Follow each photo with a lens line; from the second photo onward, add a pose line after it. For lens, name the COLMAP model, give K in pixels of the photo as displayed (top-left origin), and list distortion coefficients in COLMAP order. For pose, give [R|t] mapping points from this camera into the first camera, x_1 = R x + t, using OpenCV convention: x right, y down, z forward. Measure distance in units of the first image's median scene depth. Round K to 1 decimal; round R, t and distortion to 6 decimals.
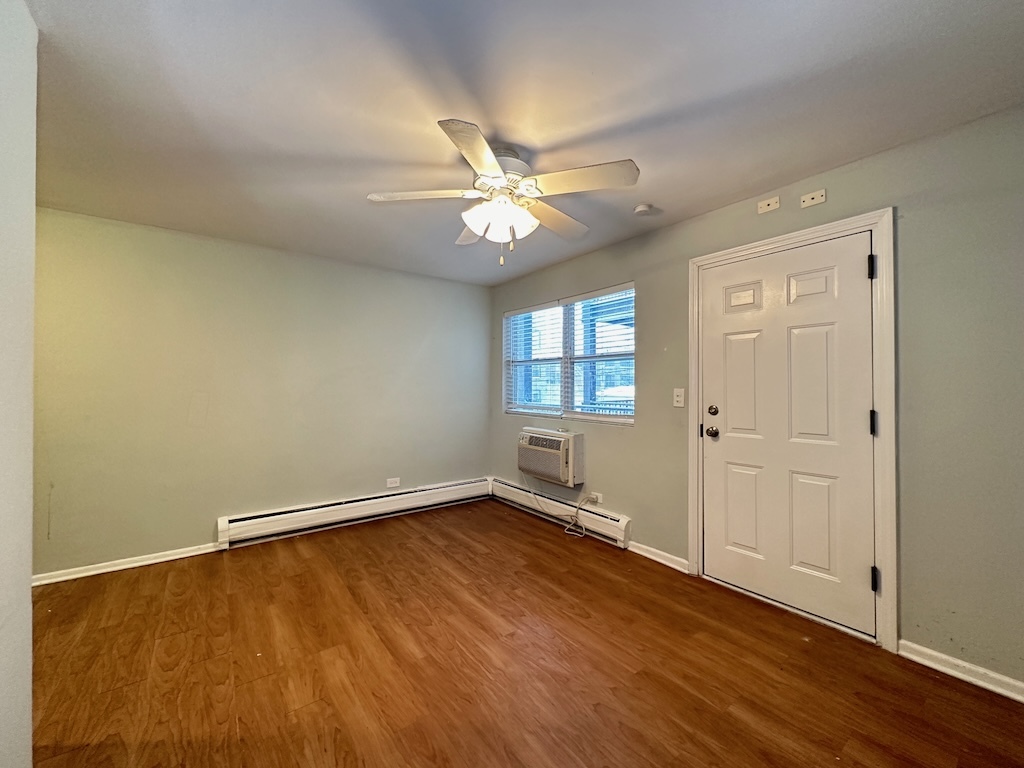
lens RADIAL K [[406.8, 0, 511.6], [0, 406.8, 383.4], [0, 0, 1]] dist [-0.002694, 0.000668]
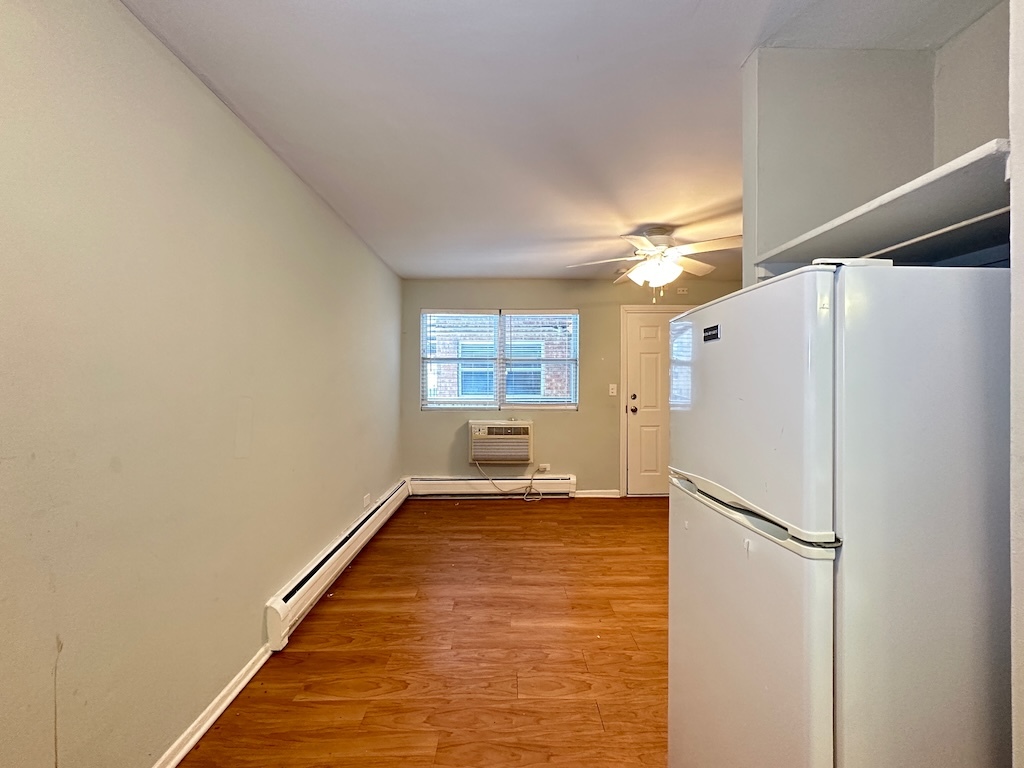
lens RADIAL K [[406.8, 0, 511.5], [0, 406.8, 384.0], [0, 0, 1]] dist [-0.002694, 0.000668]
pose [[0.585526, -0.008509, 0.810609, -1.199307], [-0.004157, 0.999900, 0.013498, -0.008988], [-0.810643, -0.011273, 0.585432, 0.419017]]
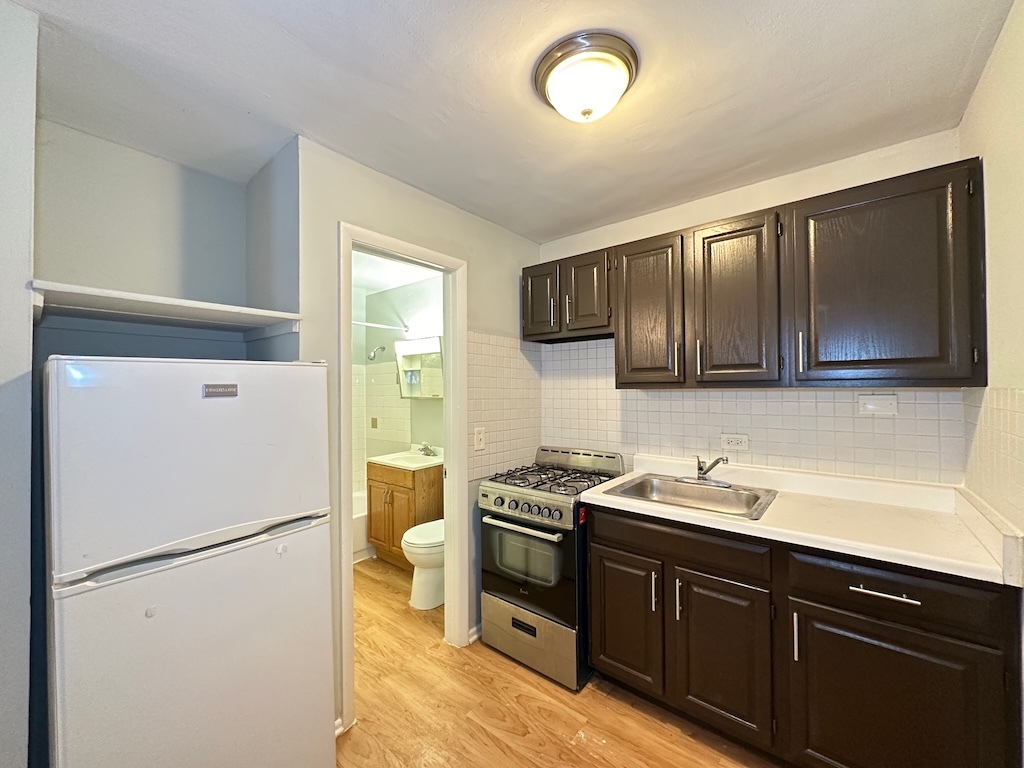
lens RADIAL K [[406.8, 0, 511.8], [0, 406.8, 383.8], [0, 0, 1]] dist [-0.002694, 0.000668]
pose [[-0.971110, 0.000318, -0.238634, -0.960012], [0.004664, 0.999833, -0.017648, -0.051246], [0.238588, -0.018251, -0.970949, 0.970045]]
